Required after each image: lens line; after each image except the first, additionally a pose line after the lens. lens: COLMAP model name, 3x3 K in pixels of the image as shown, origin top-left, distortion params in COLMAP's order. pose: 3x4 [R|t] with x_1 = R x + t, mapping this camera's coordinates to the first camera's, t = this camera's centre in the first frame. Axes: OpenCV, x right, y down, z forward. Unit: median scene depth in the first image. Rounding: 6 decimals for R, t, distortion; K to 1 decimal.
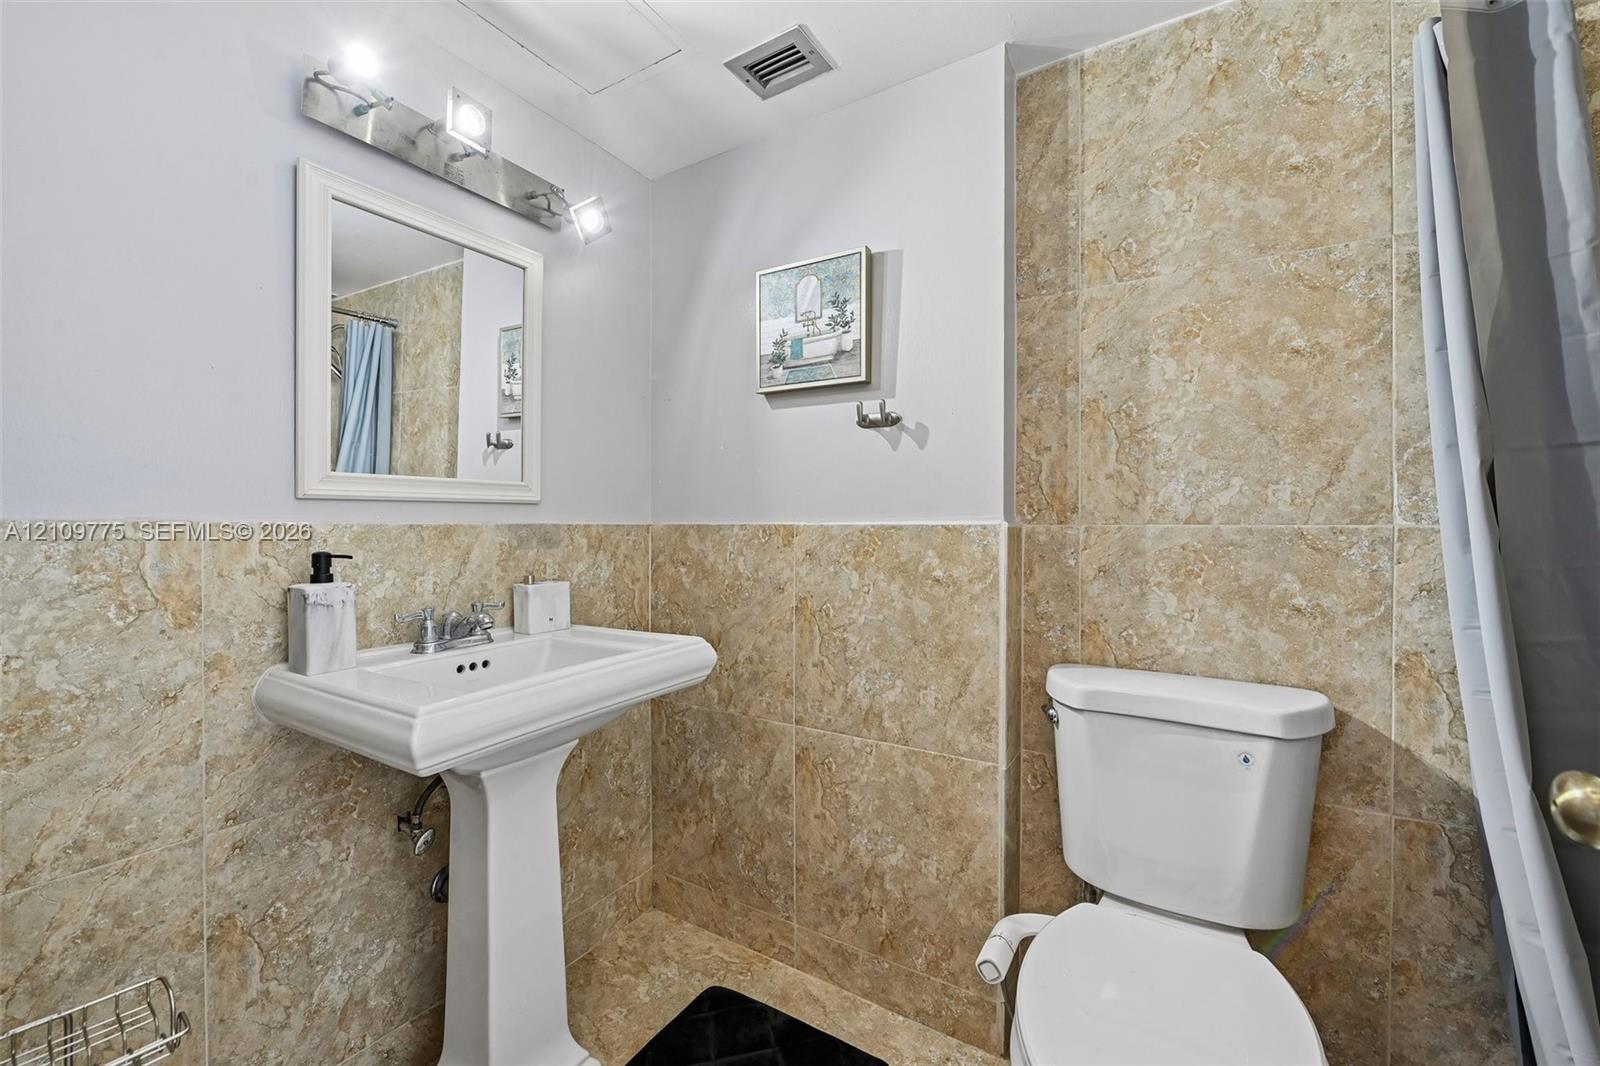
lens RADIAL K [[661.4, 0, 786.2], [0, 661.4, 536.7], [0, 0, 1]] dist [0.037827, -0.003922]
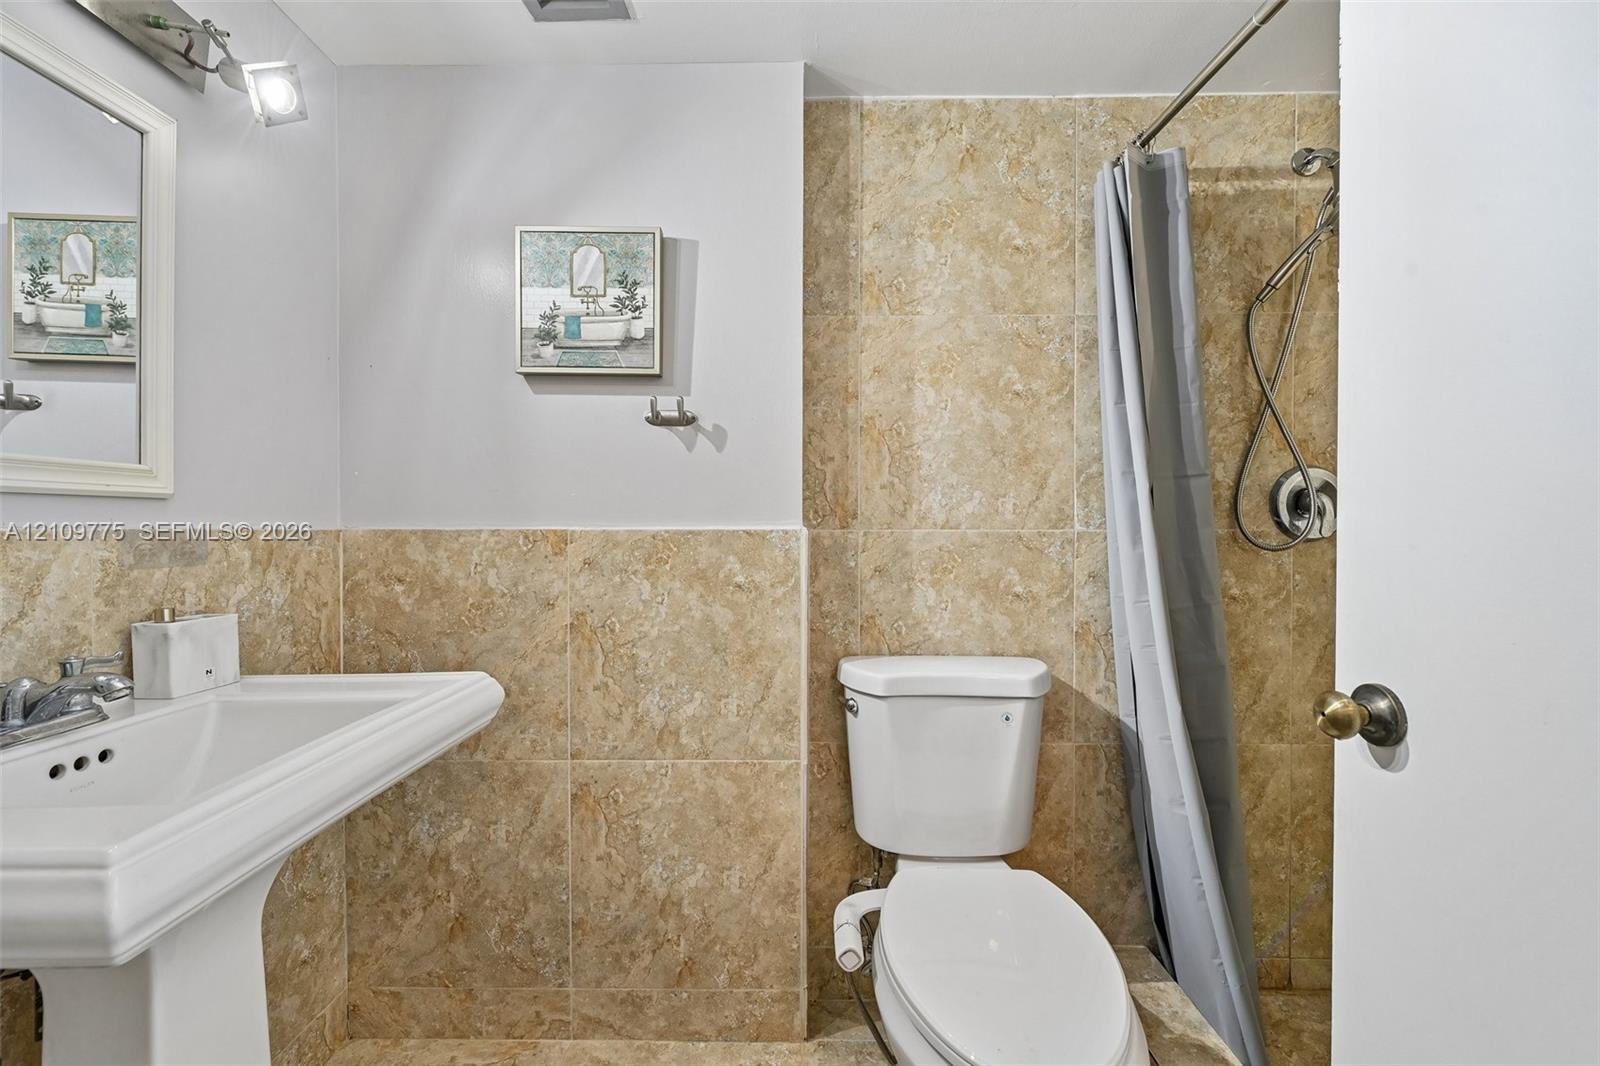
lens RADIAL K [[661.4, 0, 797.9], [0, 661.4, 544.3], [0, 0, 1]] dist [0.037827, -0.003922]
pose [[0.858275, -0.013539, 0.513011, -0.200563], [0.010850, 0.999907, 0.008236, -0.003676], [-0.513075, -0.001503, 0.858343, 0.110236]]
